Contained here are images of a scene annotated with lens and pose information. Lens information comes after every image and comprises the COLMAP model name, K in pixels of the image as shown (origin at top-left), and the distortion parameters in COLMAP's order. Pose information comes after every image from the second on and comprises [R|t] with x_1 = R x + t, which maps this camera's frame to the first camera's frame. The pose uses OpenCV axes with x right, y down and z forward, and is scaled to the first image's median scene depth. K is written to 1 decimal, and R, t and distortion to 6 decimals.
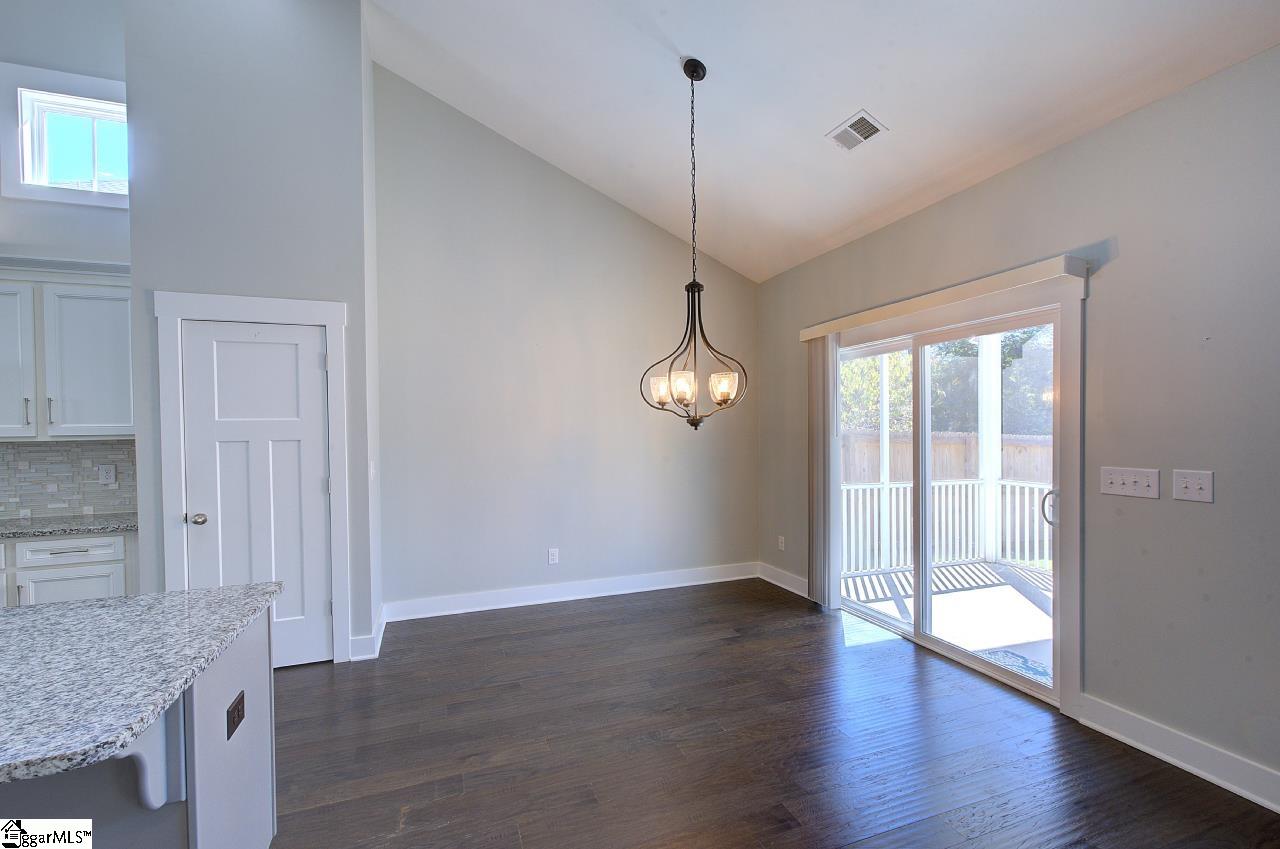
lens RADIAL K [[556.4, 0, 643.8], [0, 556.4, 432.8], [0, 0, 1]] dist [0.002999, 0.000743]
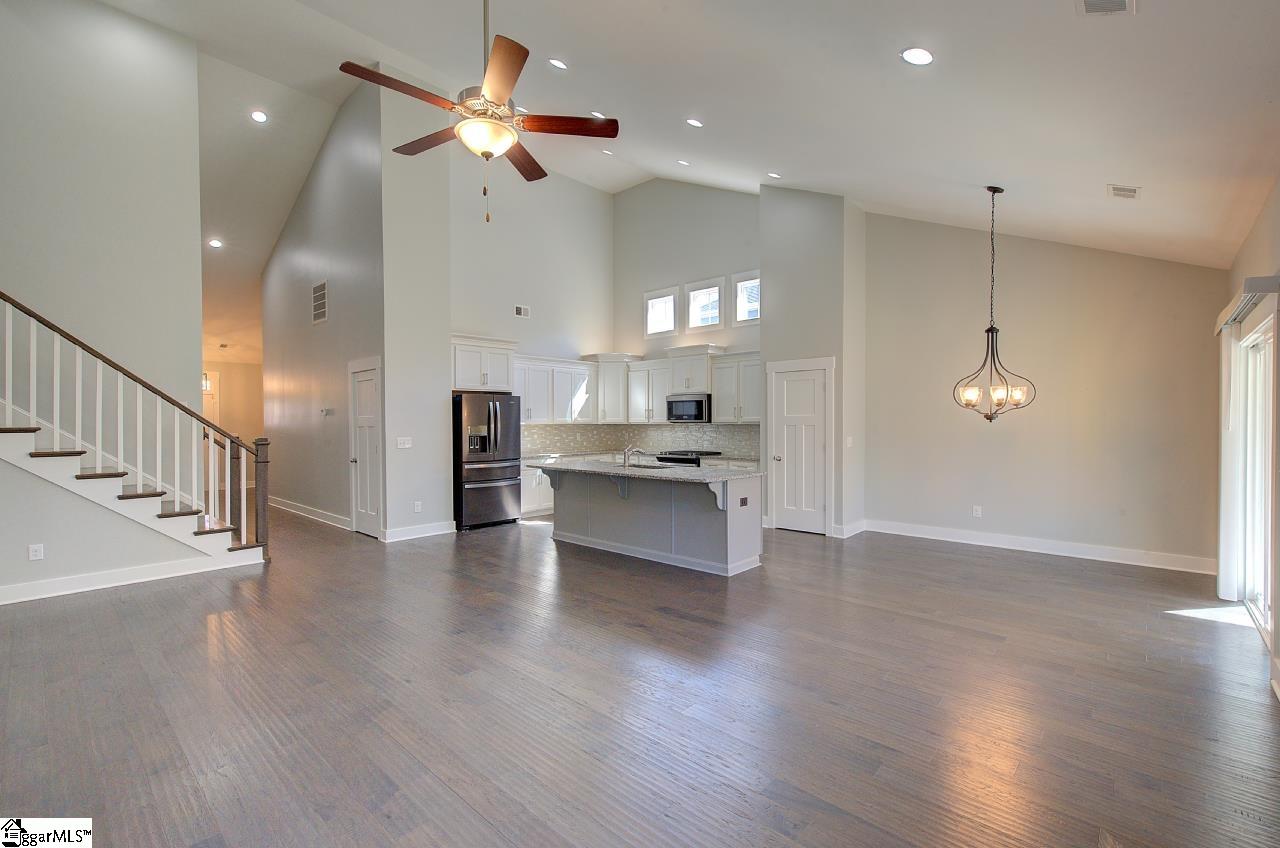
lens RADIAL K [[556.4, 0, 640.4], [0, 556.4, 422.3], [0, 0, 1]] dist [0.002999, 0.000743]
pose [[0.453597, 0.010525, -0.891145, 0.980881], [-0.015440, 0.999873, 0.003950, 0.004730], [0.891073, 0.011967, 0.453702, -0.548206]]
